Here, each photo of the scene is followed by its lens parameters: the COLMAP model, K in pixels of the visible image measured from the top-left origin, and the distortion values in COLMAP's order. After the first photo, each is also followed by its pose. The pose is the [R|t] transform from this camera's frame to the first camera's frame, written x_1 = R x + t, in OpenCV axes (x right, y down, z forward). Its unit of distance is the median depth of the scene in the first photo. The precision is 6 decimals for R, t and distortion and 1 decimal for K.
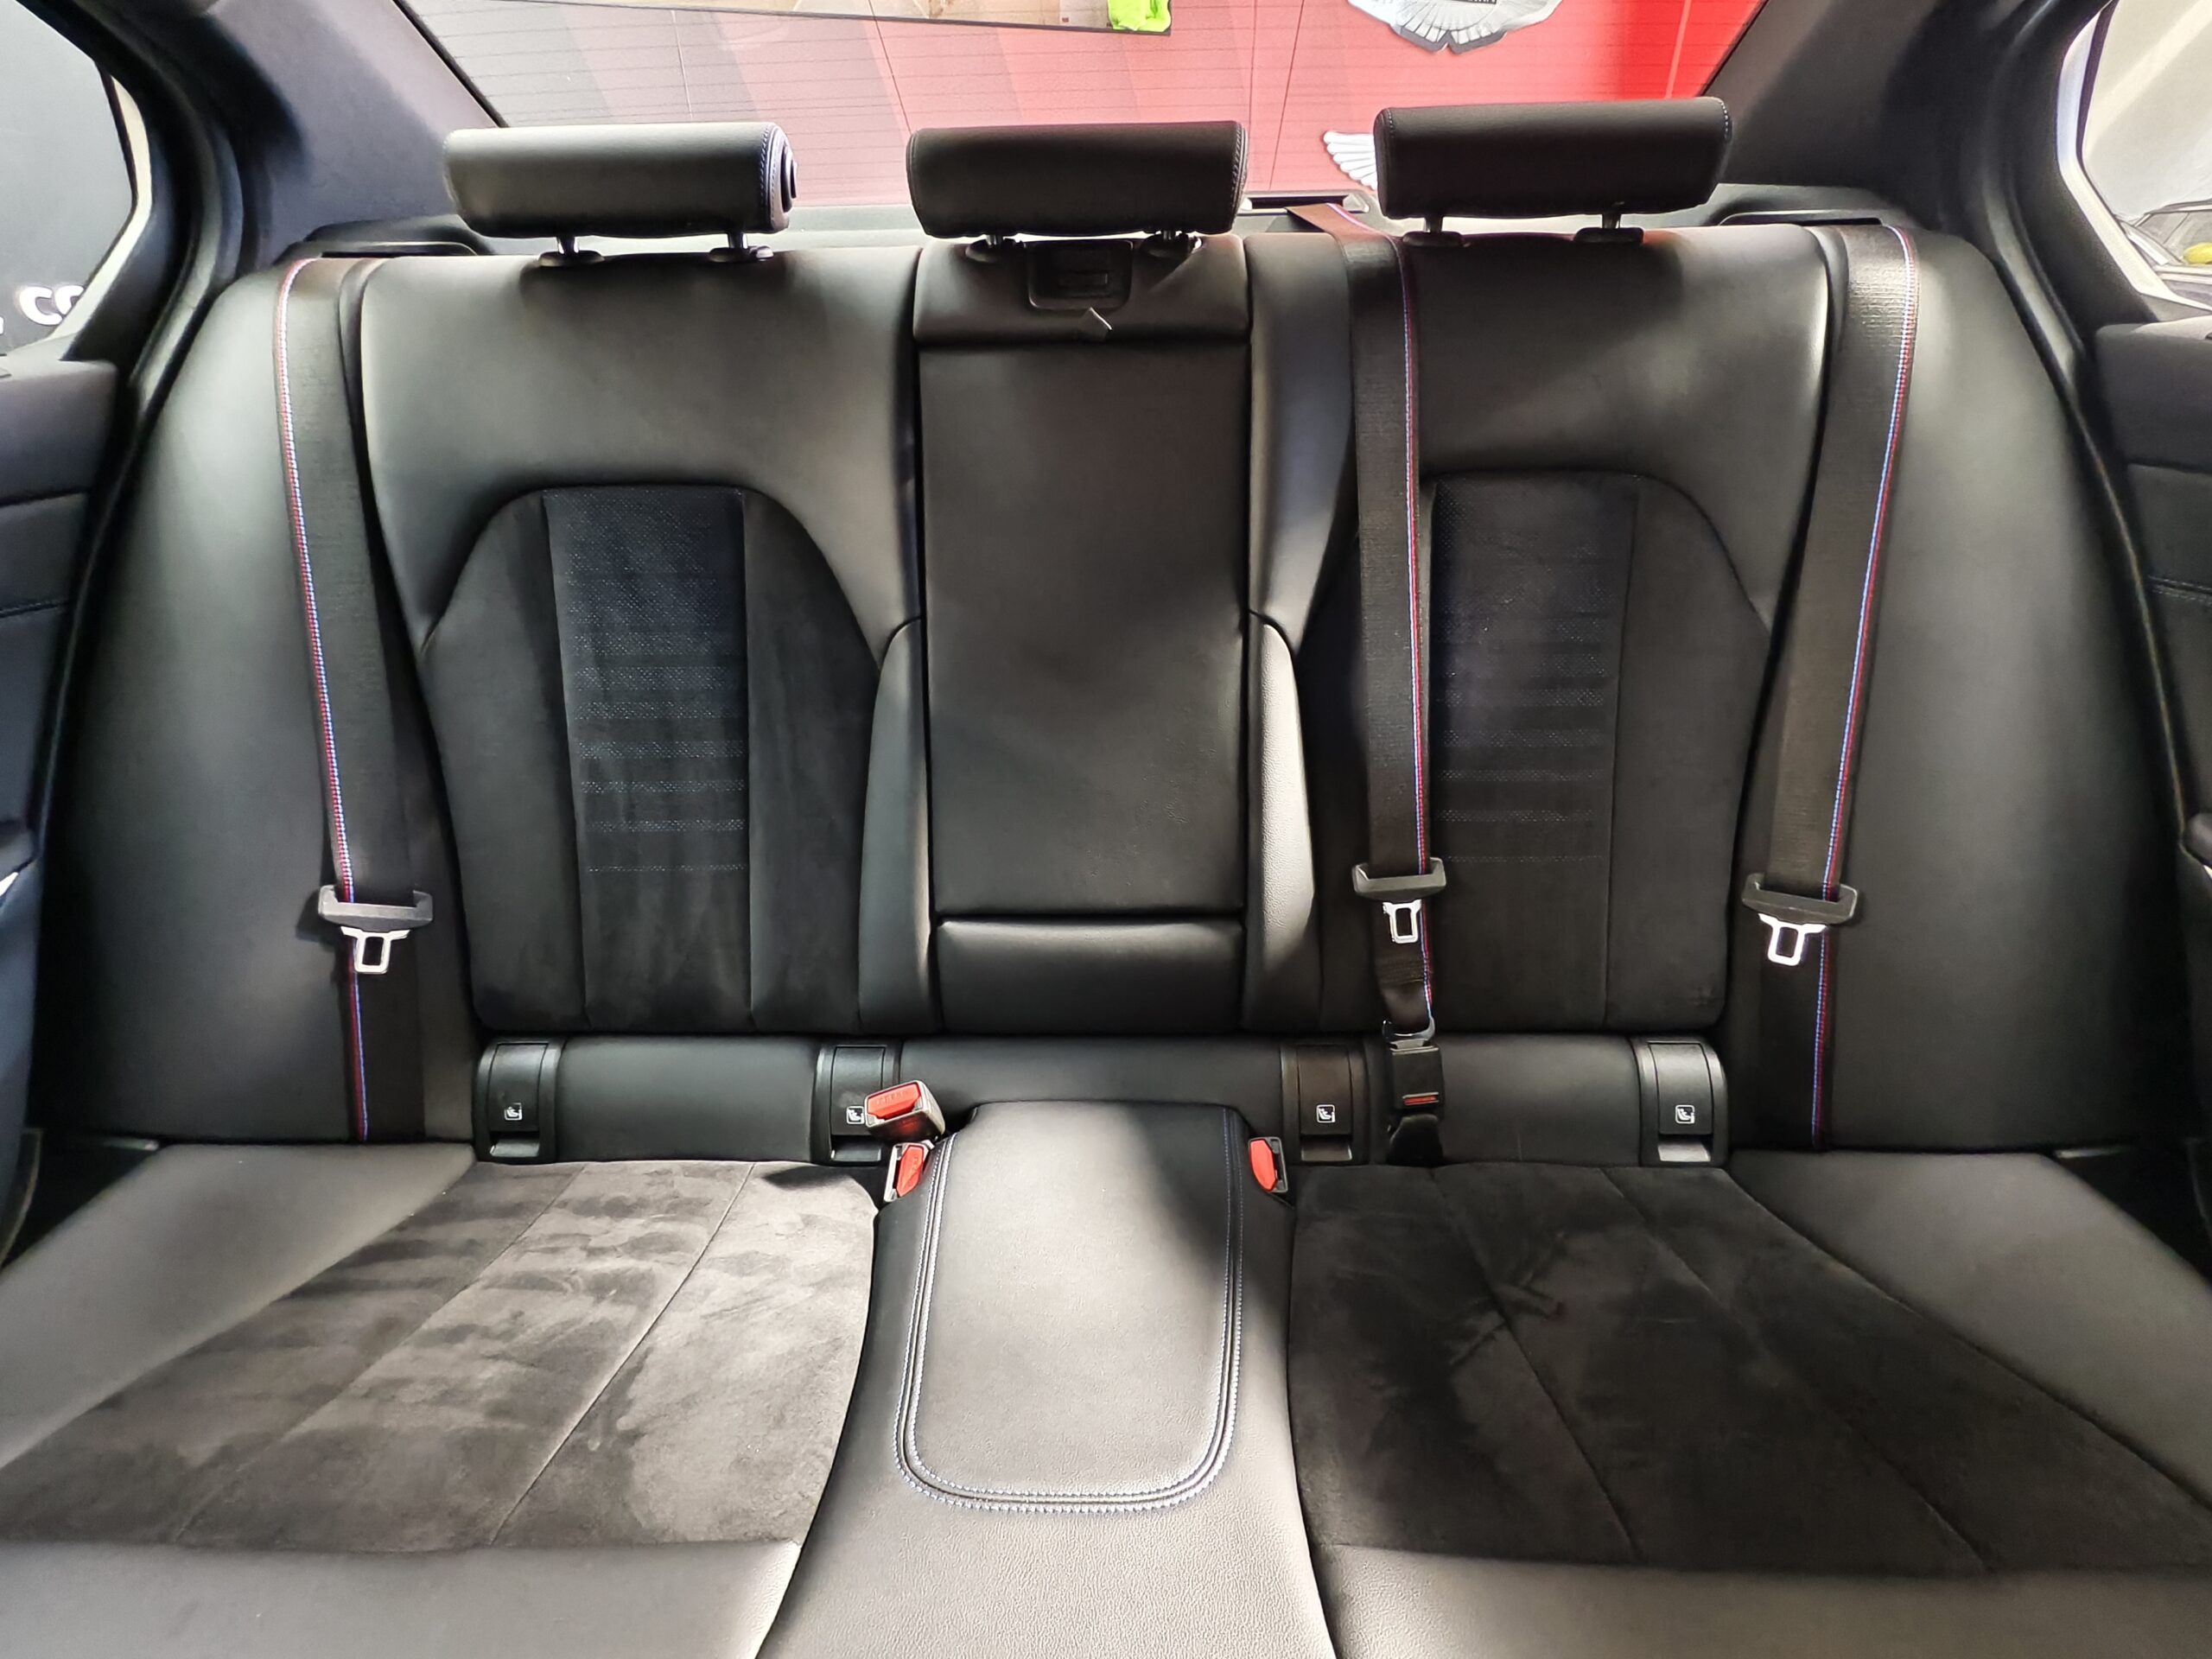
lens RADIAL K [[1007.1, 0, 1106.0], [0, 1007.1, 829.5], [0, 0, 1]] dist [0.000698, -0.000899]
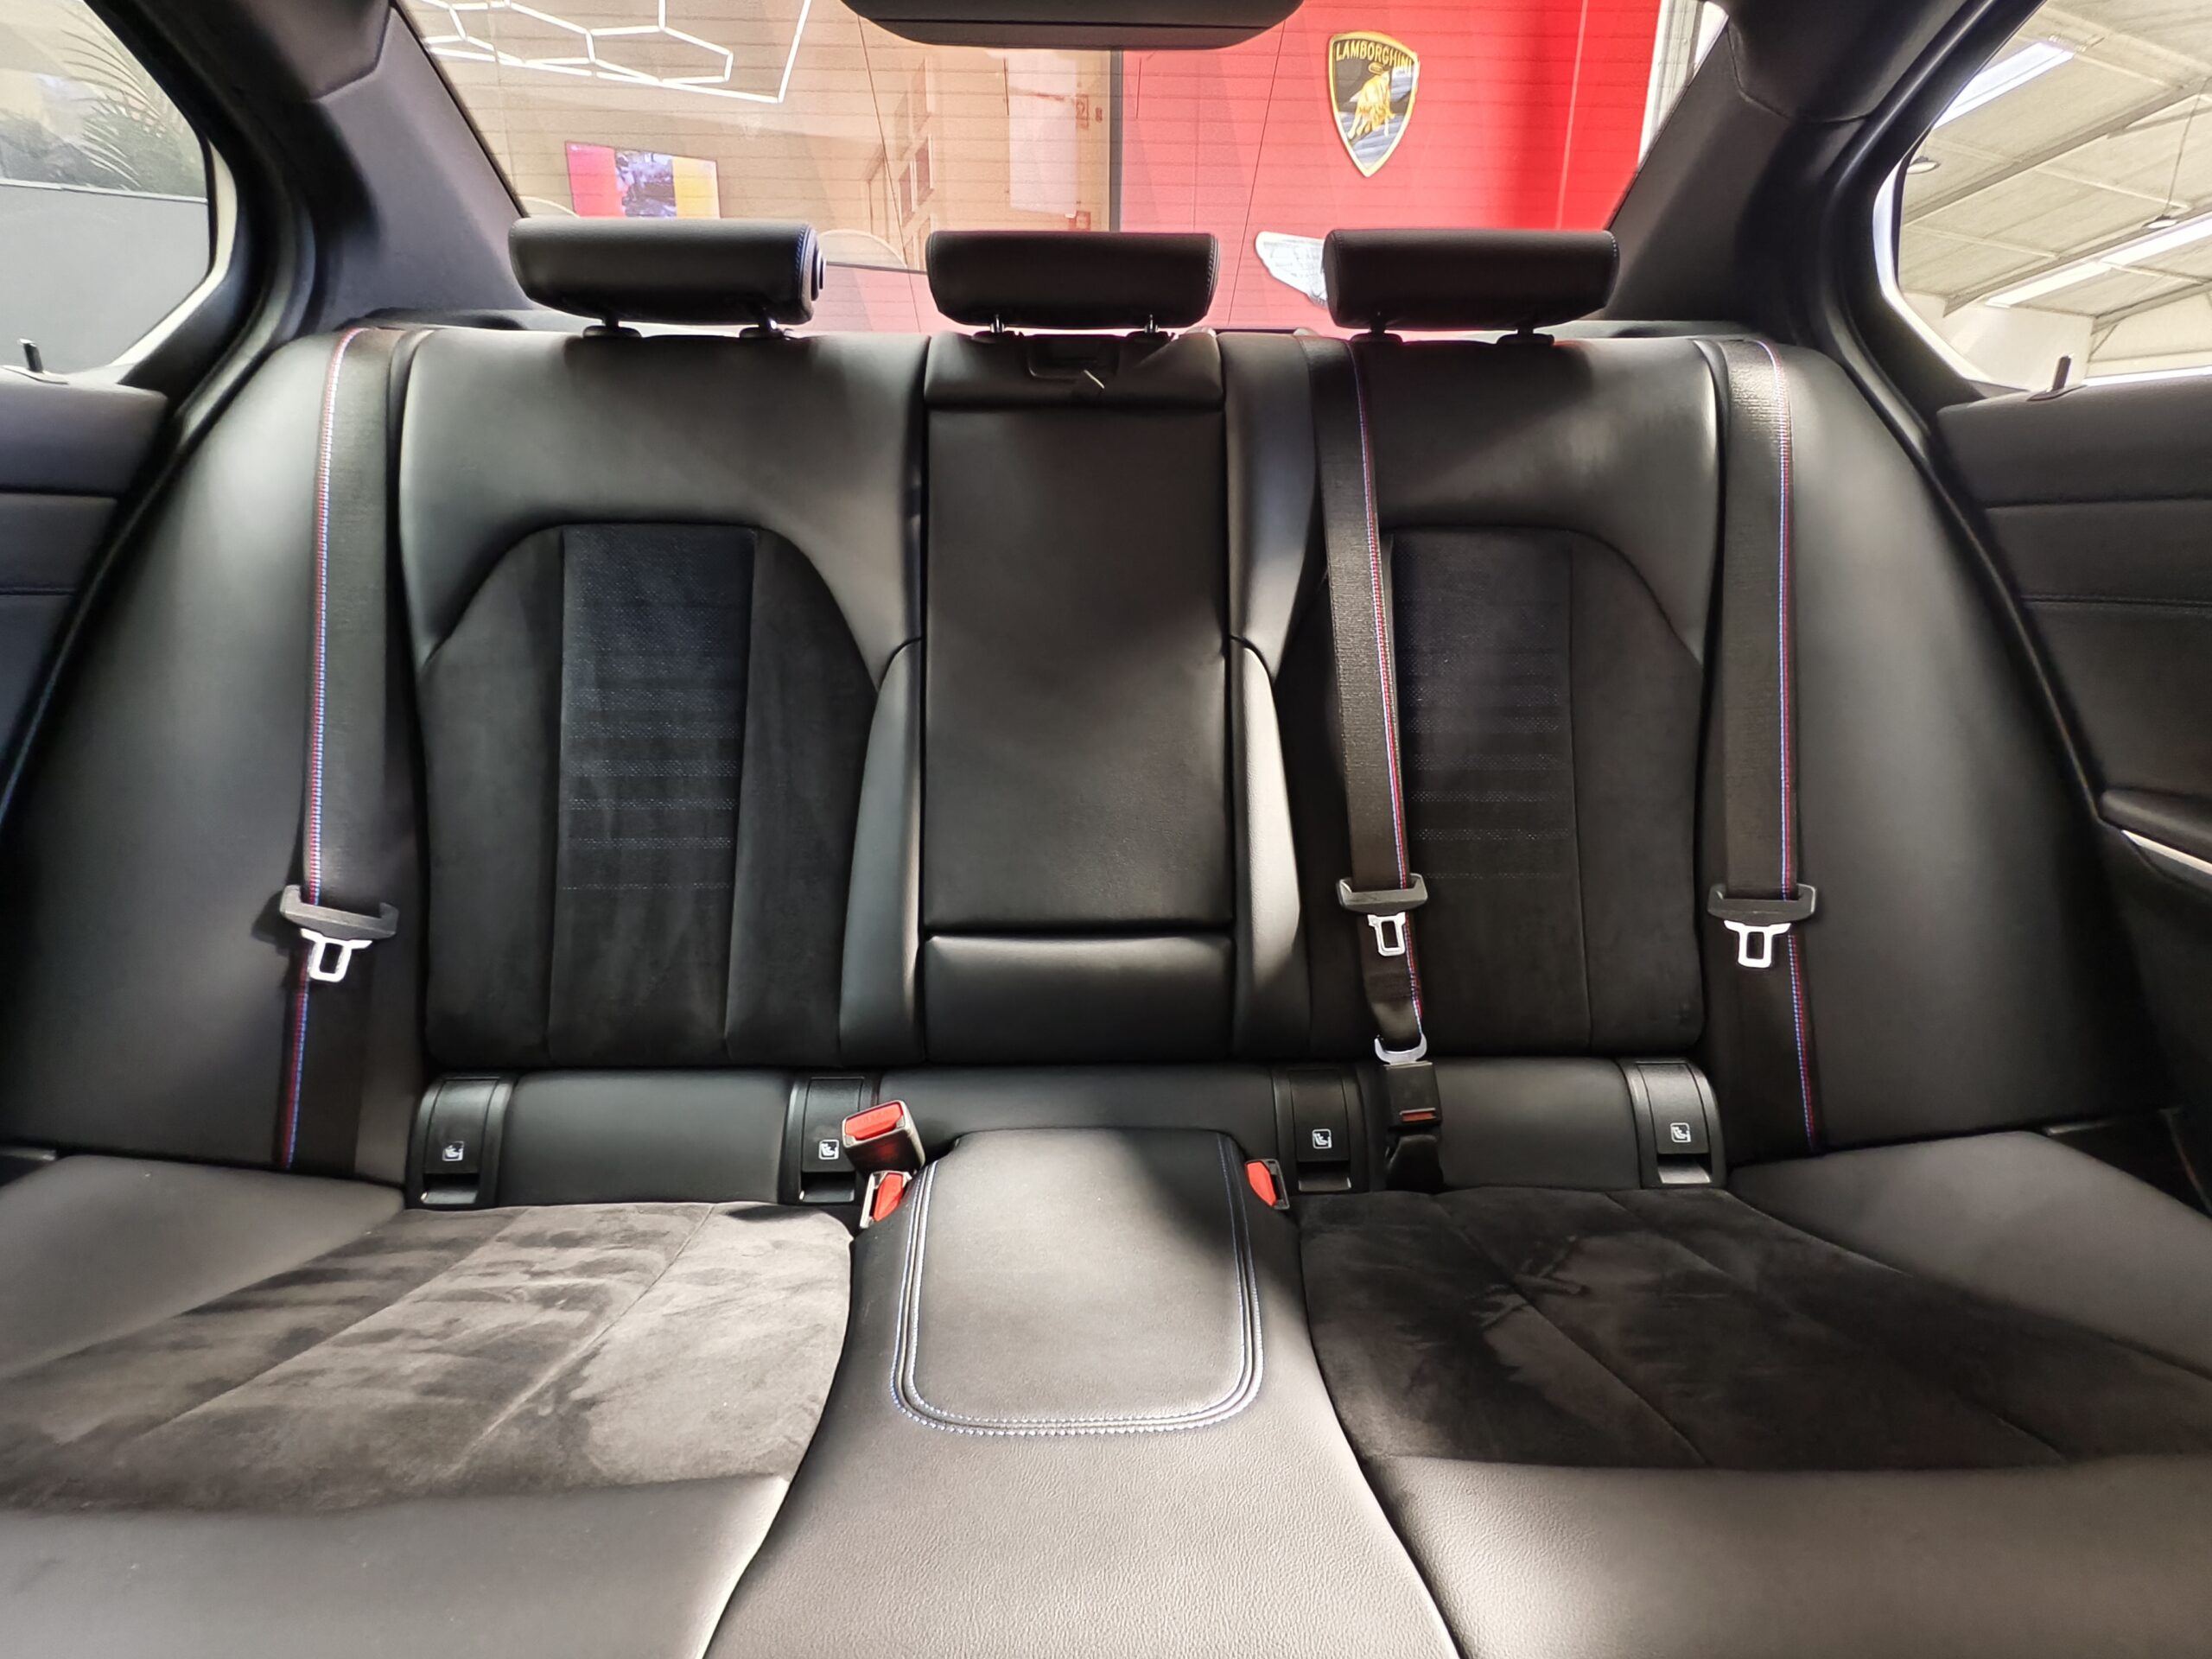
lens RADIAL K [[1007.1, 0, 1106.0], [0, 1007.1, 829.5], [0, 0, 1]] dist [0.000698, -0.000899]
pose [[0.998444, 0.006537, 0.055381, -0.047725], [0.005261, 0.977637, -0.210233, 0.205976], [-0.055517, 0.210197, 0.976081, 0.002949]]
